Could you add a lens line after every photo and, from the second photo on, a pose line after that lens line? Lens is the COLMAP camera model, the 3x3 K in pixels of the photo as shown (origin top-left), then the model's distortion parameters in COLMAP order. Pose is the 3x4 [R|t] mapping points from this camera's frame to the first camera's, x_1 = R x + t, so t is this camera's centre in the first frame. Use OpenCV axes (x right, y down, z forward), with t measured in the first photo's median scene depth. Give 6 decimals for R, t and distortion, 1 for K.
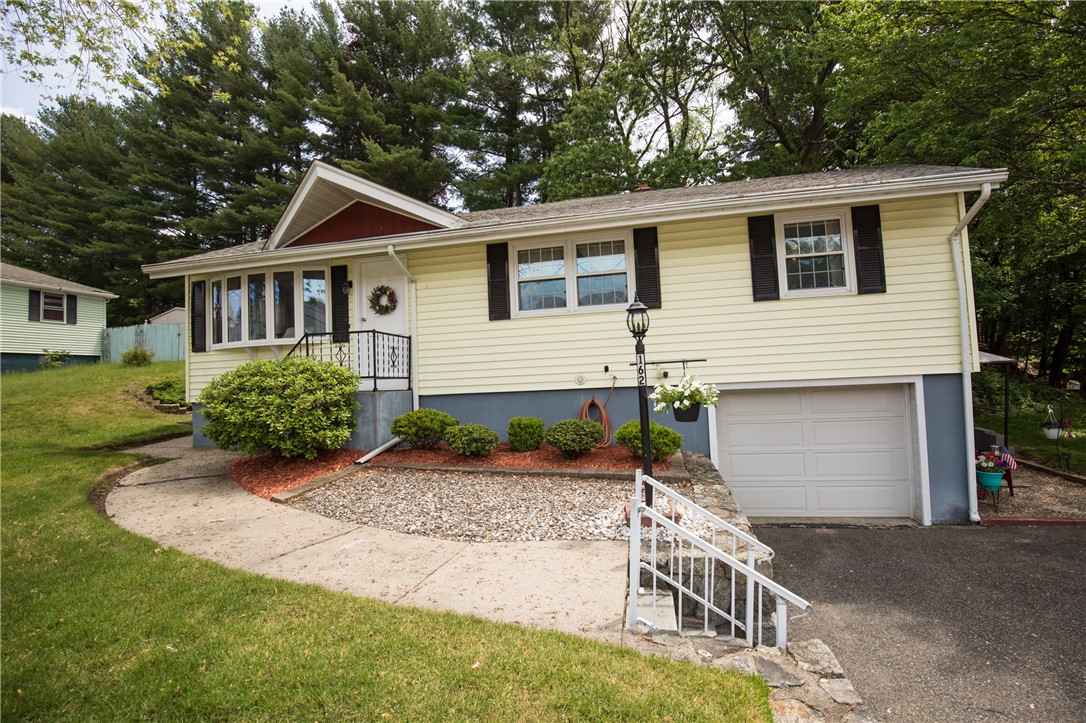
lens RADIAL K [[501.9, 0, 543.0], [0, 501.9, 361.5], [0, 0, 1]] dist [-0.042165, 0.009561]
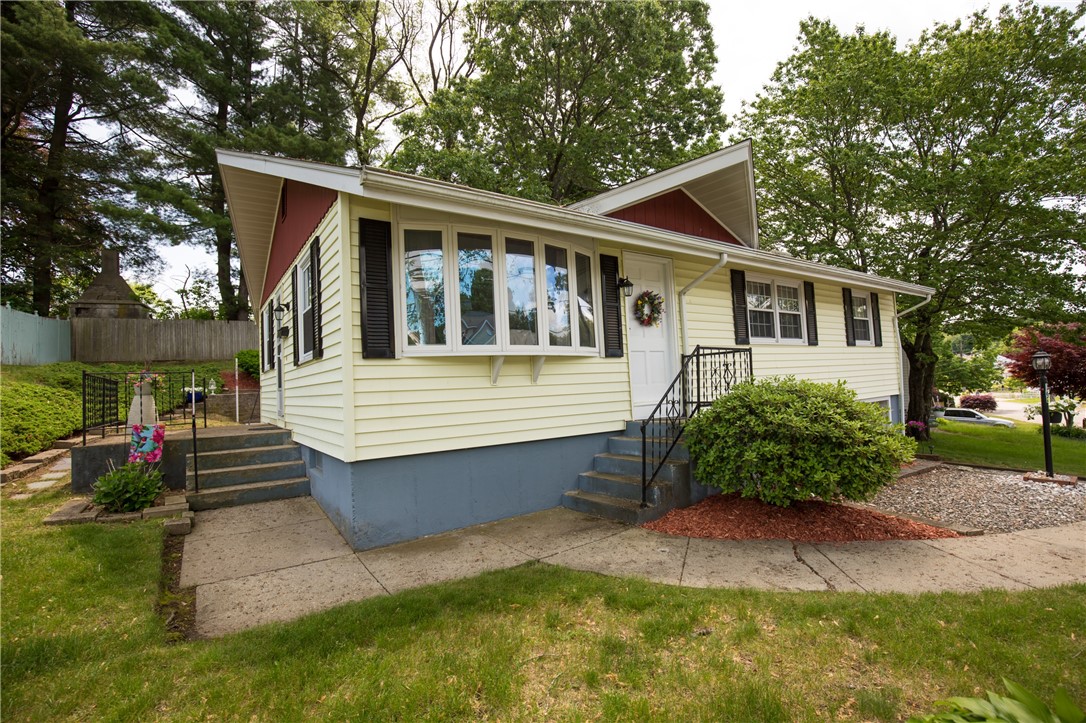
lens RADIAL K [[501.9, 0, 543.0], [0, 501.9, 361.5], [0, 0, 1]] dist [-0.042165, 0.009561]
pose [[0.683659, 0.039663, 0.728723, -0.952686], [-0.015844, 0.999093, -0.039515, -0.002605], [-0.729630, 0.015469, 0.683667, 0.518624]]
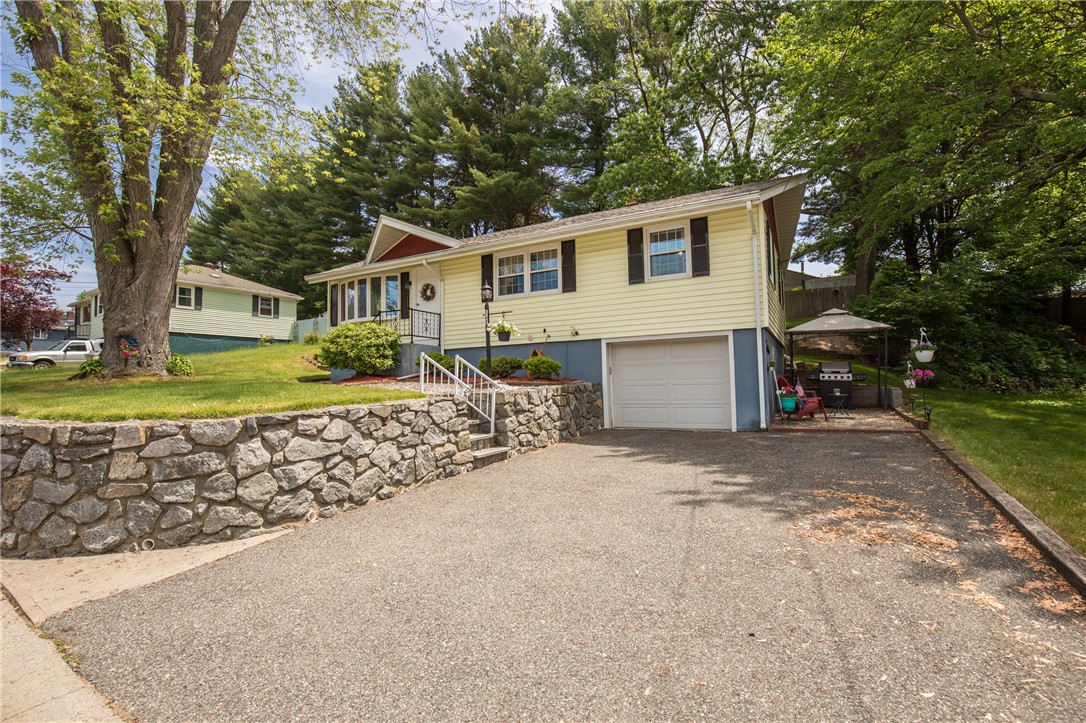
lens RADIAL K [[501.9, 0, 543.0], [0, 501.9, 361.5], [0, 0, 1]] dist [-0.042165, 0.009561]
pose [[0.959664, 0.009107, -0.281003, 0.468574], [-0.008423, 0.999958, 0.003643, 0.088238], [0.281024, -0.001129, 0.959700, -0.436781]]
